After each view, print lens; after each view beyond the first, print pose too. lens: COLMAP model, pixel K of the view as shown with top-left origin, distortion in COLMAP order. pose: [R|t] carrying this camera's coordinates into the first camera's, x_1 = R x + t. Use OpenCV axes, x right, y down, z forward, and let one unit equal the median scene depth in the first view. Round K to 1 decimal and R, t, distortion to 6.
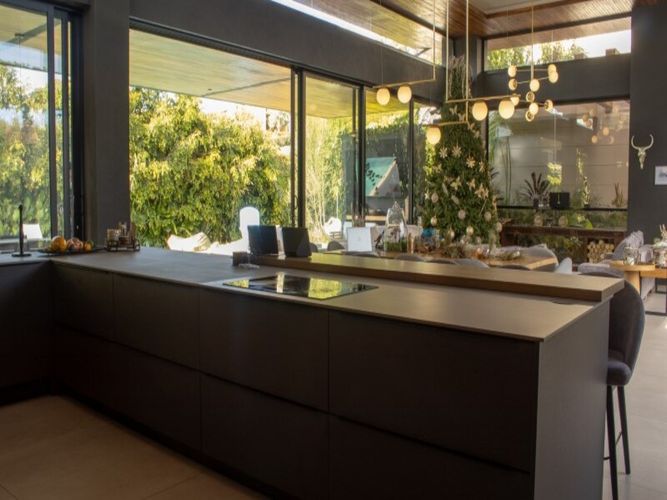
lens RADIAL K [[558.6, 0, 333.2], [0, 558.6, 245.3], [0, 0, 1]] dist [-0.140819, 0.067712]
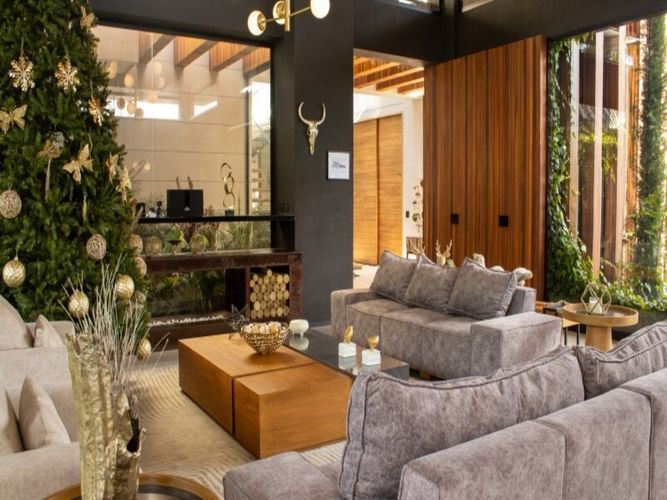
lens RADIAL K [[558.6, 0, 335.4], [0, 558.6, 245.9], [0, 0, 1]] dist [-0.140819, 0.067712]
pose [[0.315087, -0.077308, 0.945909, -0.064743], [0.086738, 0.994851, 0.052415, -0.061420], [-0.945091, 0.065531, 0.320170, 0.727411]]
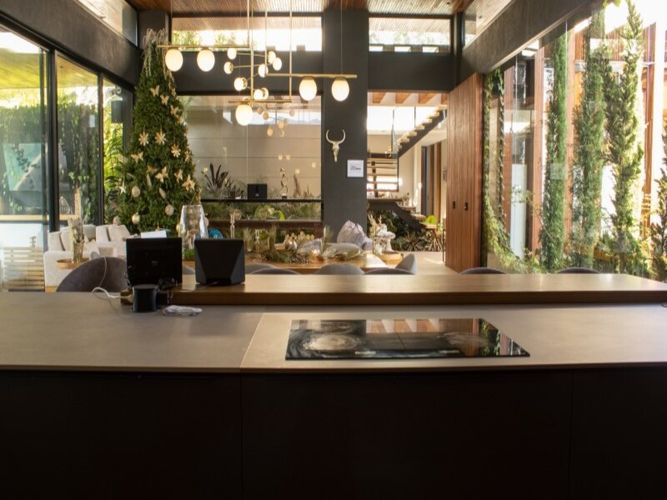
lens RADIAL K [[558.6, 0, 329.3], [0, 558.6, 233.2], [0, 0, 1]] dist [-0.140819, 0.067712]
pose [[0.758401, -0.048575, 0.649975, -0.146758], [0.054709, 0.998444, 0.010783, -0.014407], [-0.649488, 0.027382, 0.759879, 0.169783]]
